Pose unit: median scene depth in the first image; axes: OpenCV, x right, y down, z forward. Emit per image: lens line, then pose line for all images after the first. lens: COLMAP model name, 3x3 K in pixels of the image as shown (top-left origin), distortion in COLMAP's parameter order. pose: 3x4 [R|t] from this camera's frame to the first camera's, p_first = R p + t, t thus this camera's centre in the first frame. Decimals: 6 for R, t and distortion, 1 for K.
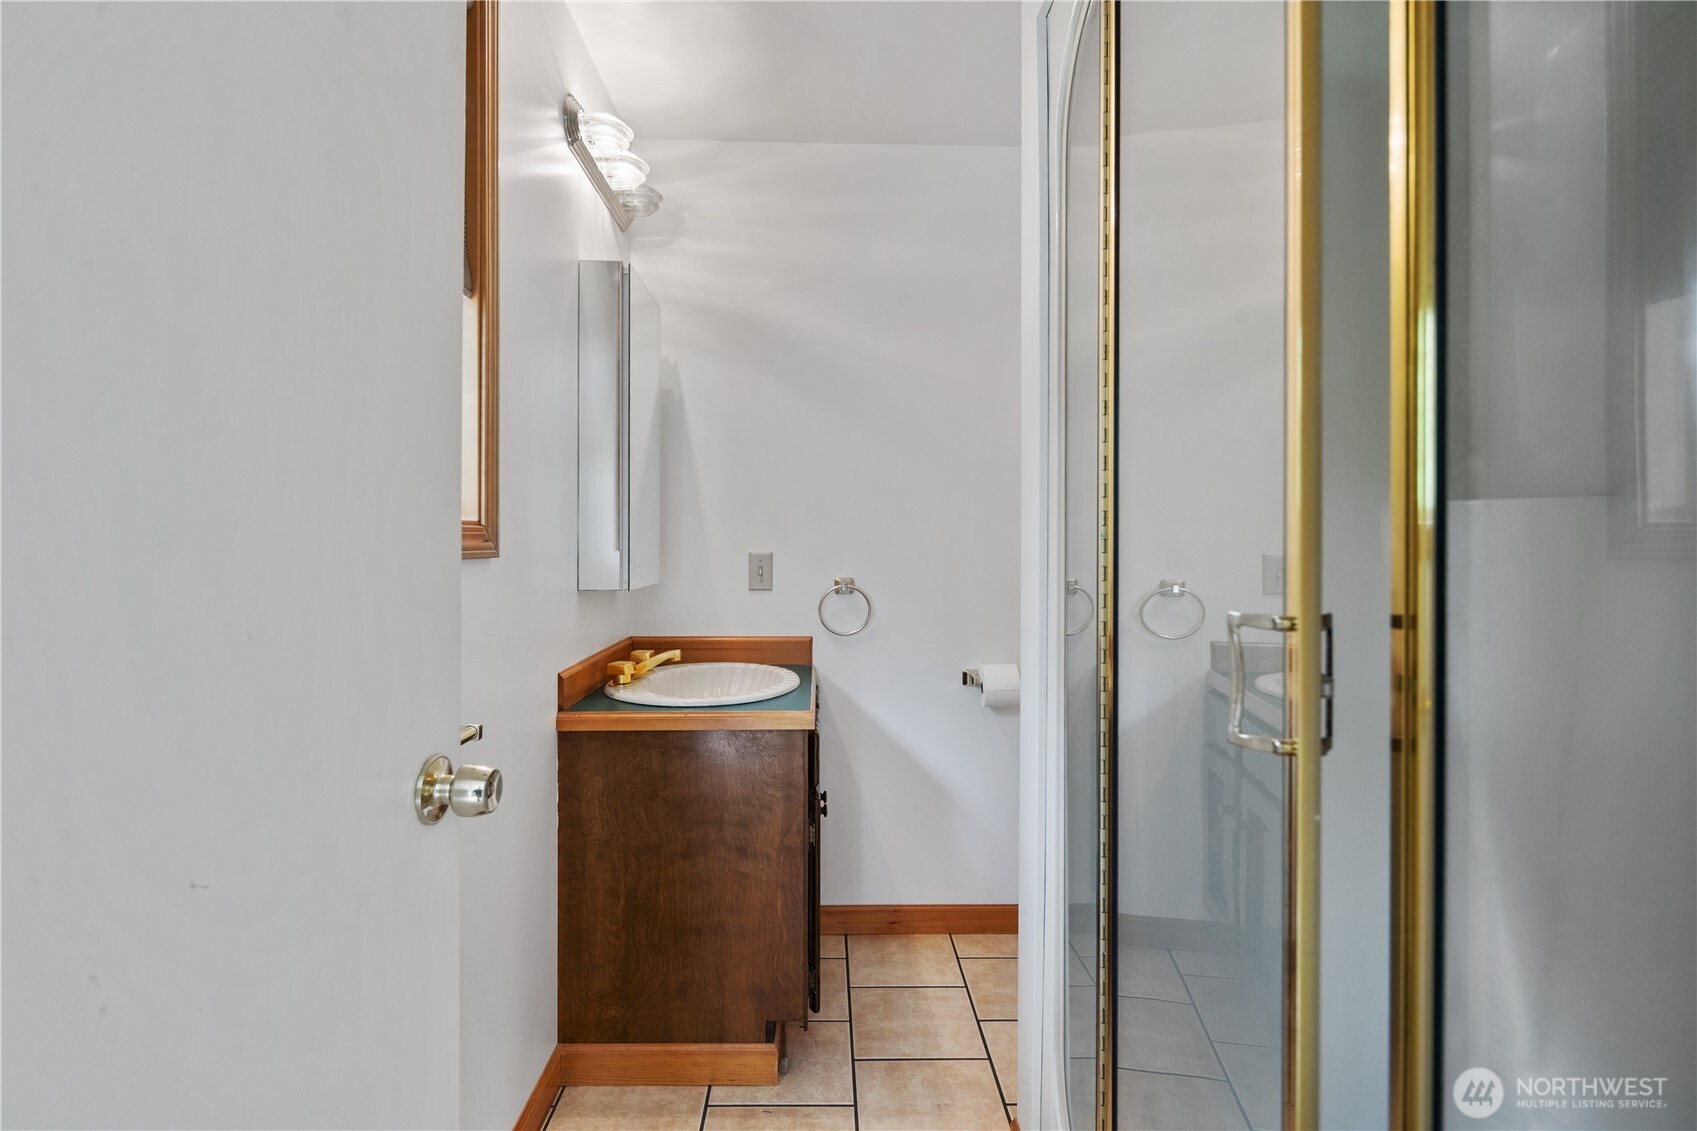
lens RADIAL K [[839.4, 0, 850.1], [0, 839.4, 564.7], [0, 0, 1]] dist [-0.015484, -0.000190]
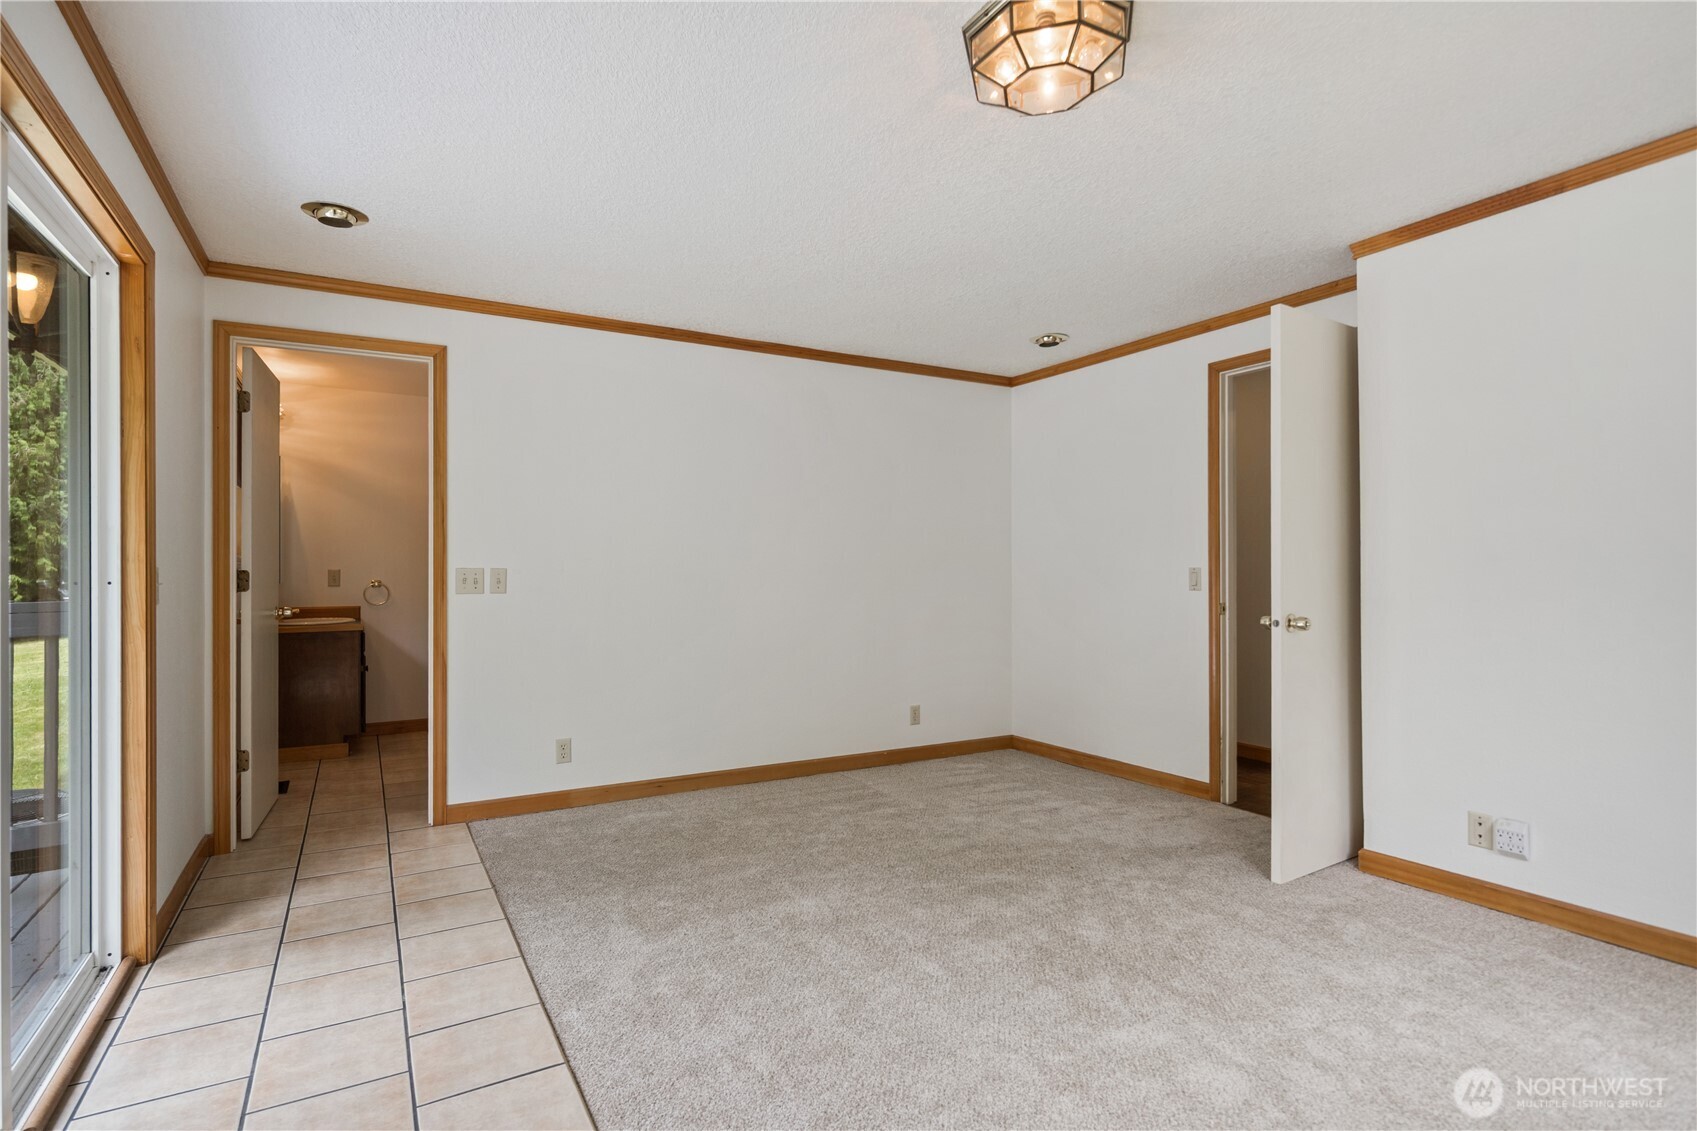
lens RADIAL K [[839.4, 0, 850.1], [0, 839.4, 564.7], [0, 0, 1]] dist [-0.015484, -0.000190]
pose [[0.882011, -0.008776, 0.471147, 0.059616], [0.010835, 0.999940, -0.001658, -0.008807], [-0.471104, 0.006567, 0.882053, -1.616328]]
